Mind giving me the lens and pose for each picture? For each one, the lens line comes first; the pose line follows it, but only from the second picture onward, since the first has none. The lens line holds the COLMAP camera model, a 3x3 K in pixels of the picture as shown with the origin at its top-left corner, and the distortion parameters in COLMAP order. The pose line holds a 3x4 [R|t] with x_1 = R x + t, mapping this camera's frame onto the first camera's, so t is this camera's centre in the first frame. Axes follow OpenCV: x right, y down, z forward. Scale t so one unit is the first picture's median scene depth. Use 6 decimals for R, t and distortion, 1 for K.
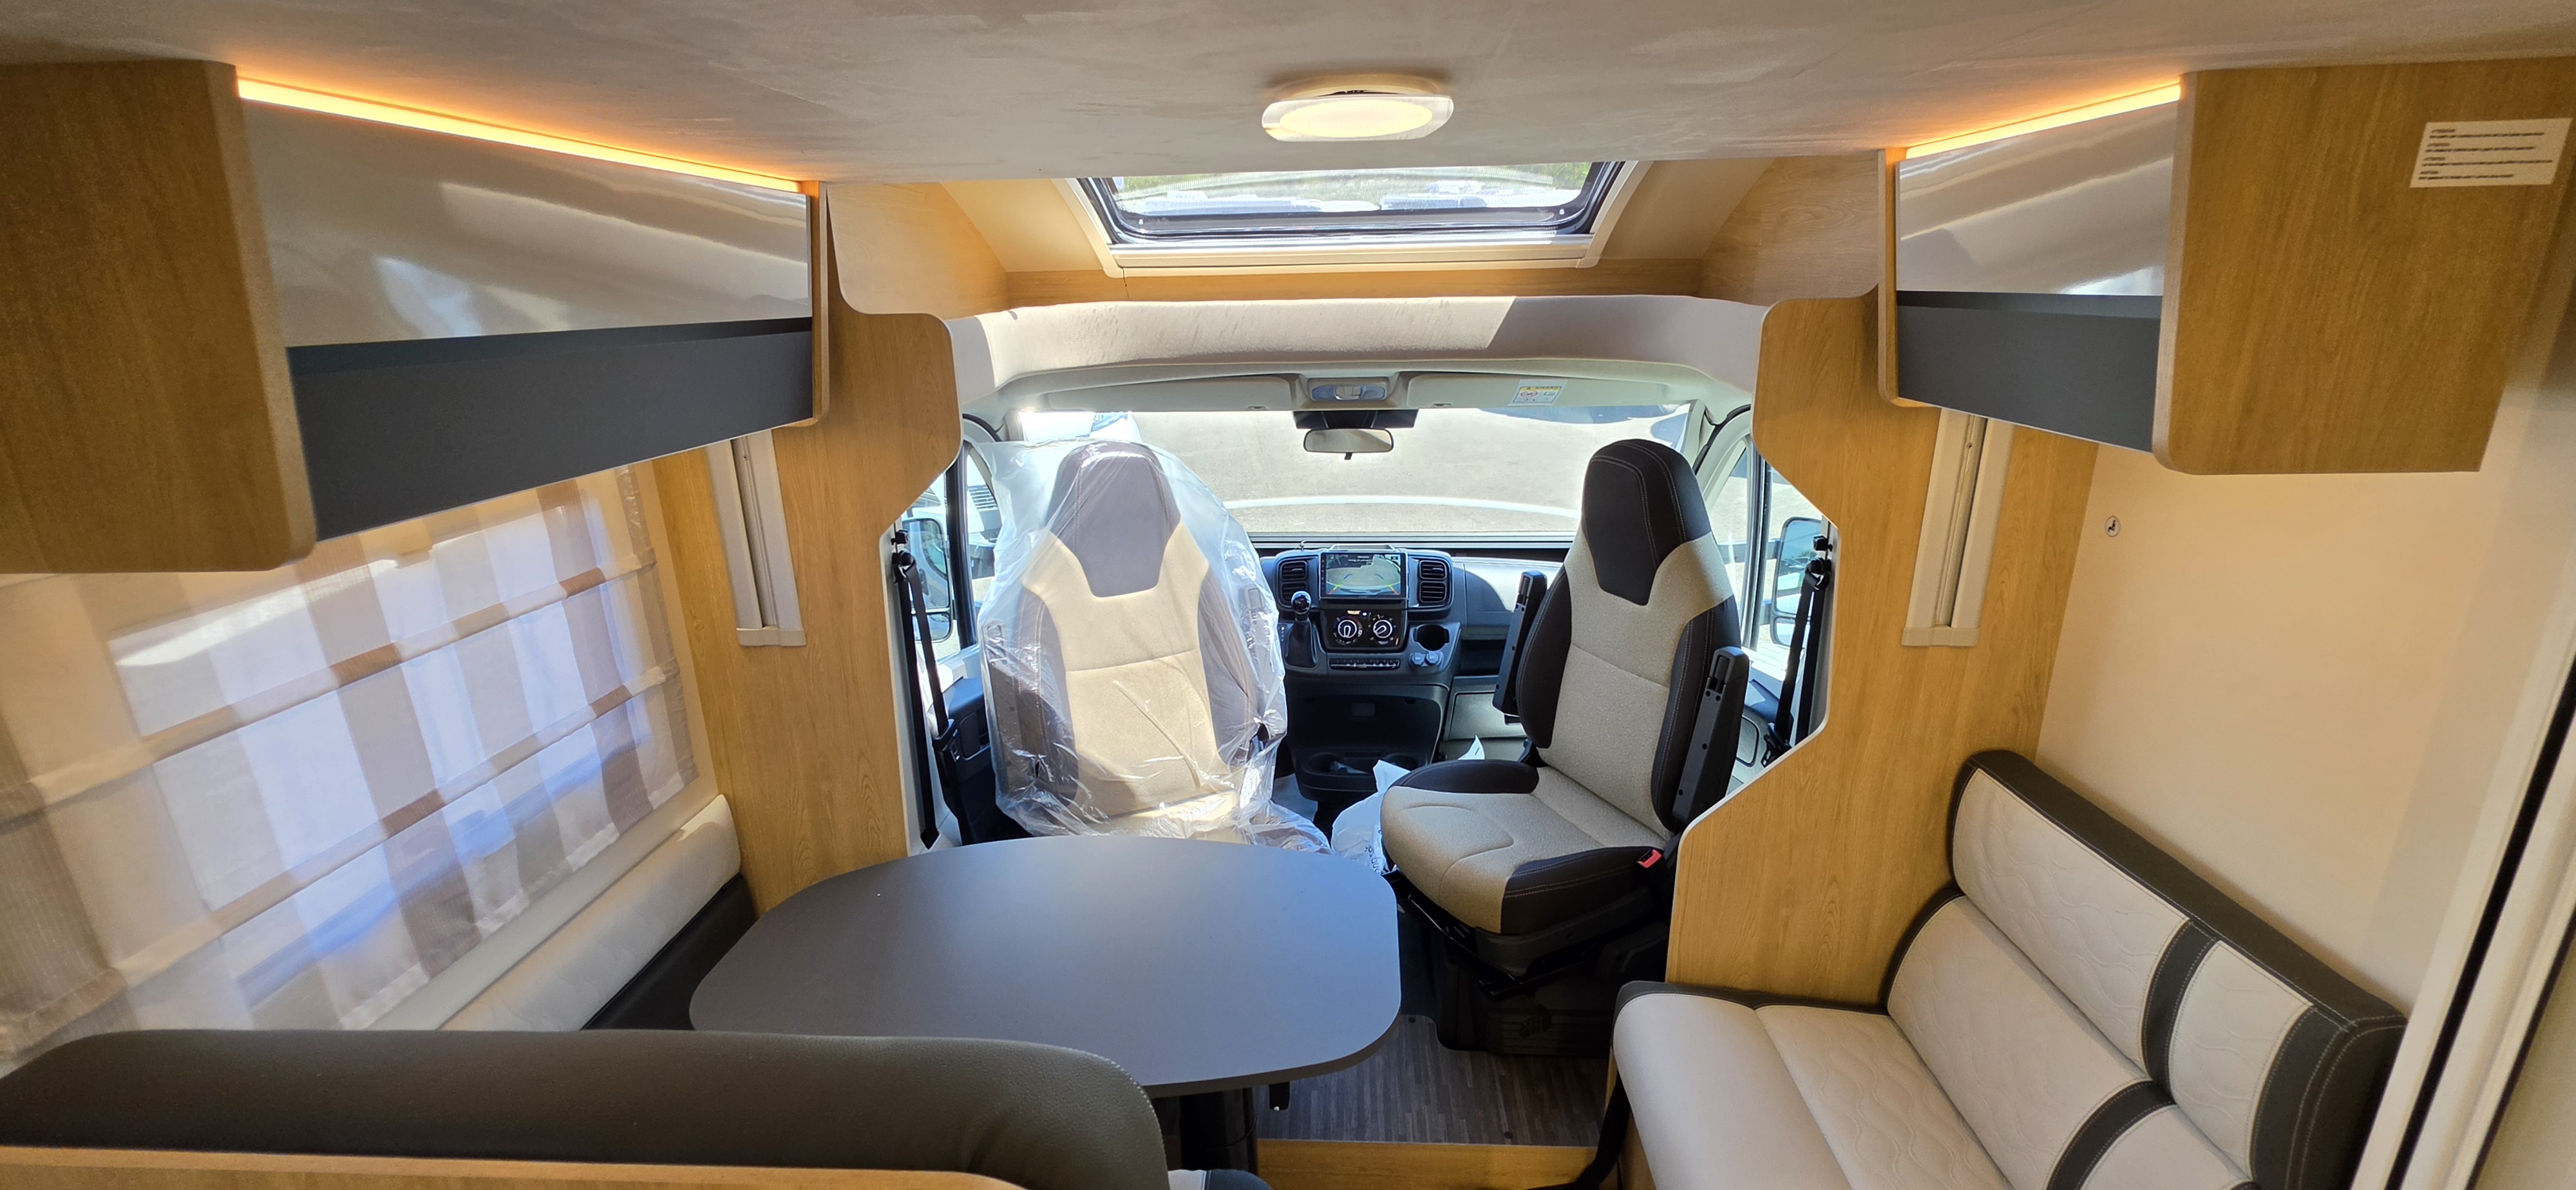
lens RADIAL K [[1039.9, 0, 1295.4], [0, 1039.9, 584.8], [0, 0, 1]] dist [-0.008931, 0.003180]
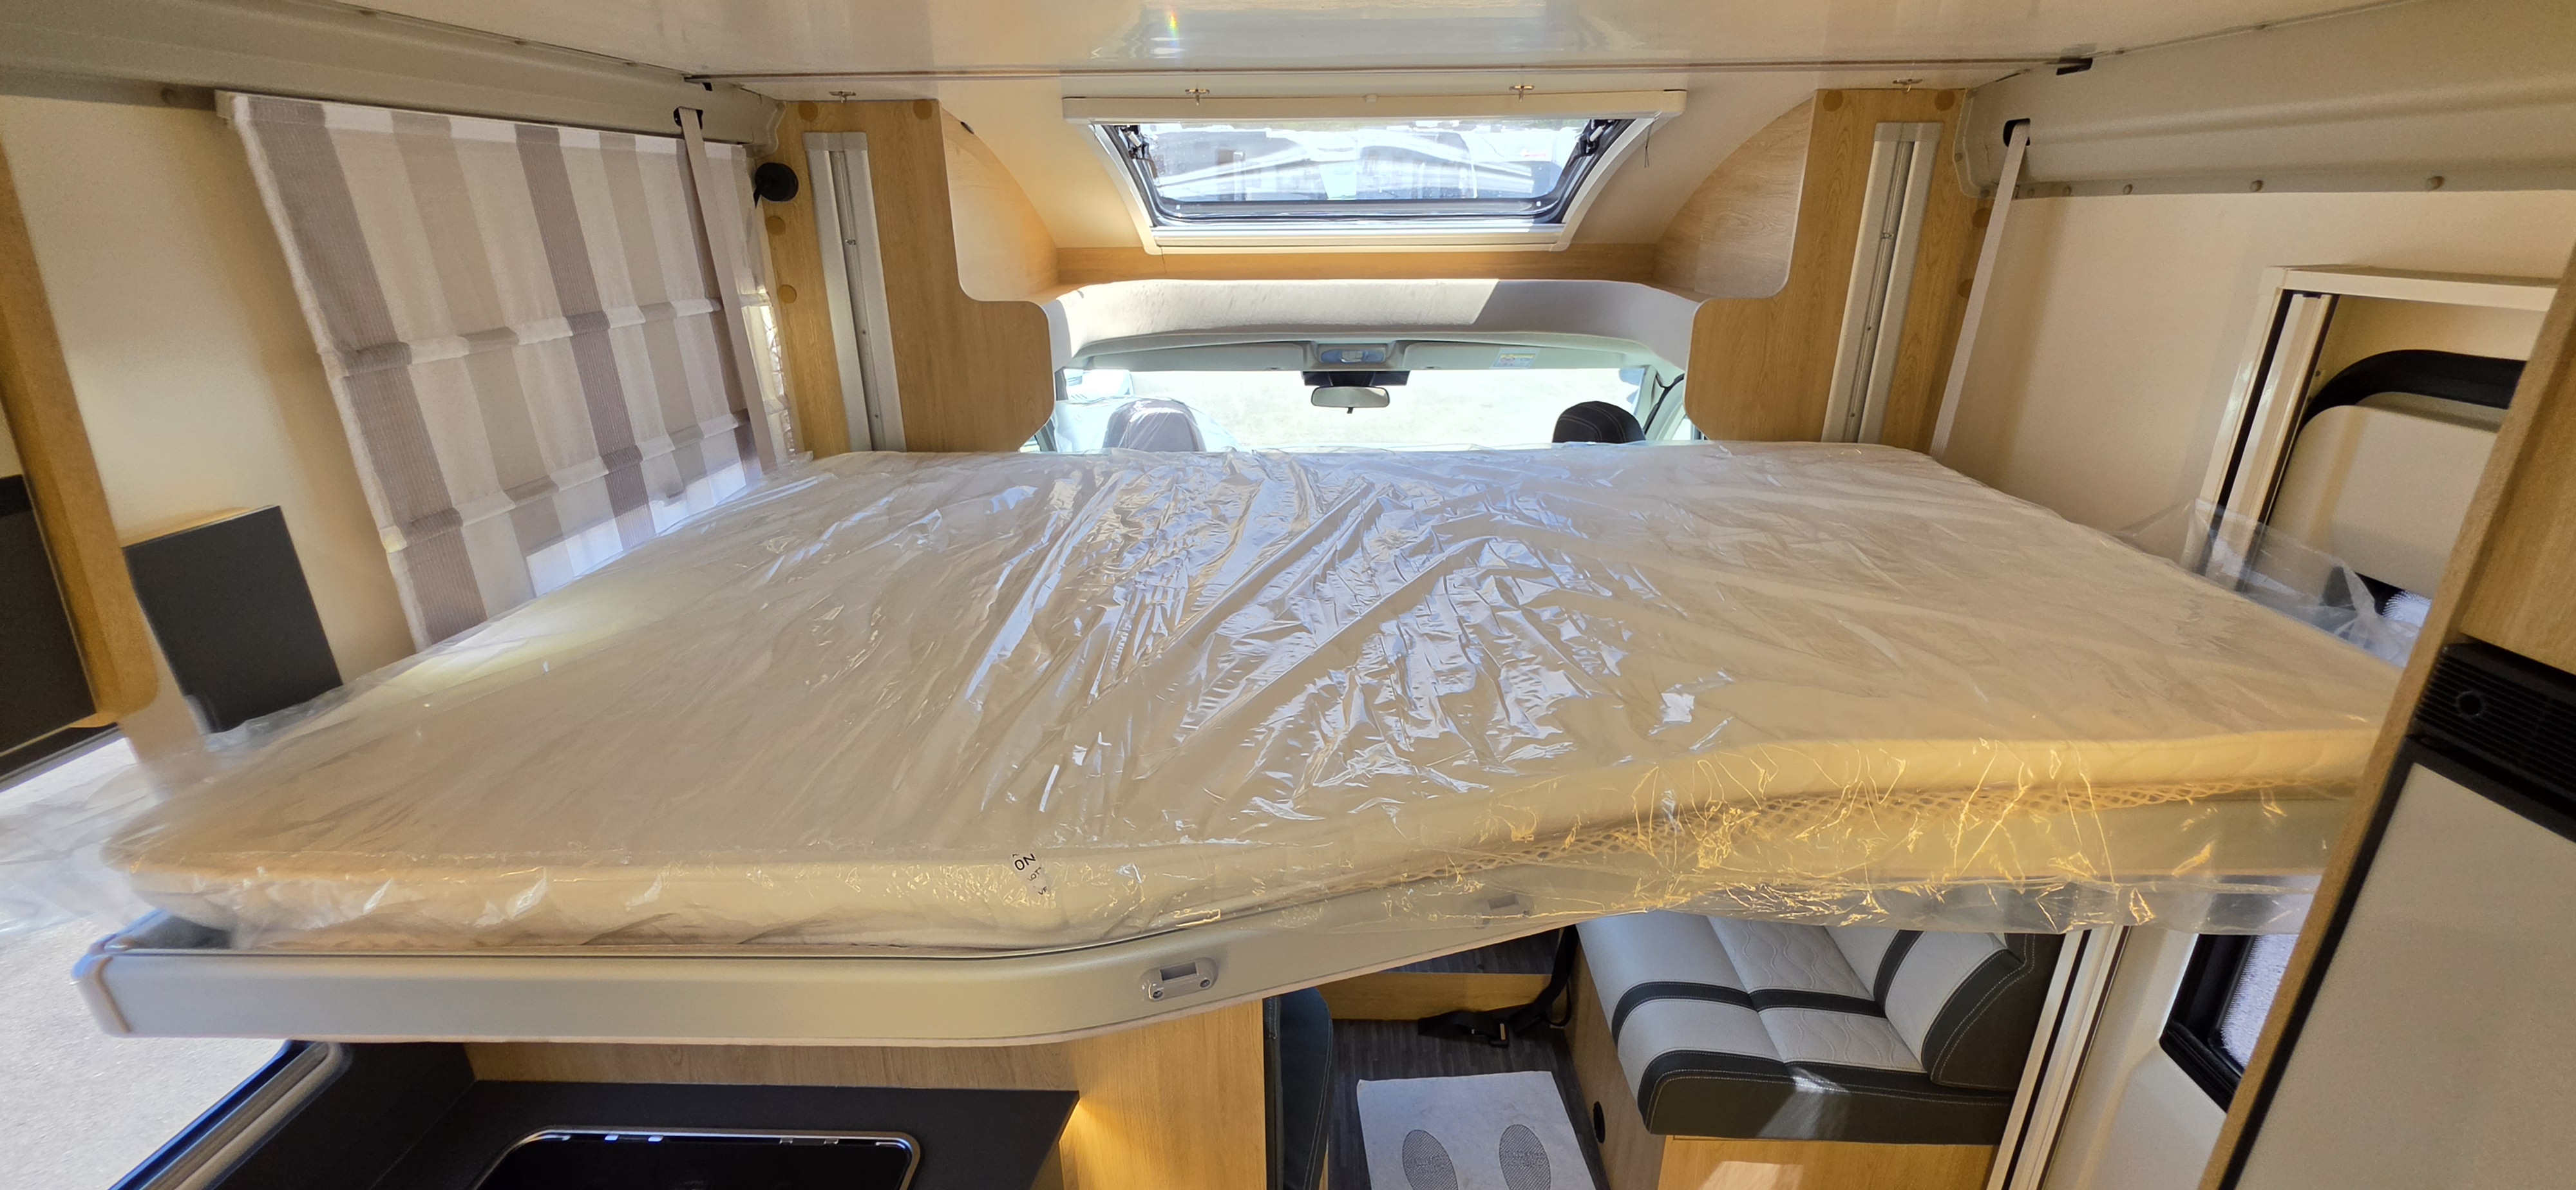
lens RADIAL K [[1036.0, 0, 1297.6], [0, 1036.0, 595.5], [0, 0, 1]] dist [-0.001710, 0.000007]
pose [[0.999535, 0.002717, 0.030365, -0.050452], [-0.004760, 0.997714, 0.067416, 0.004486], [-0.030112, -0.067529, 0.997263, -0.190668]]
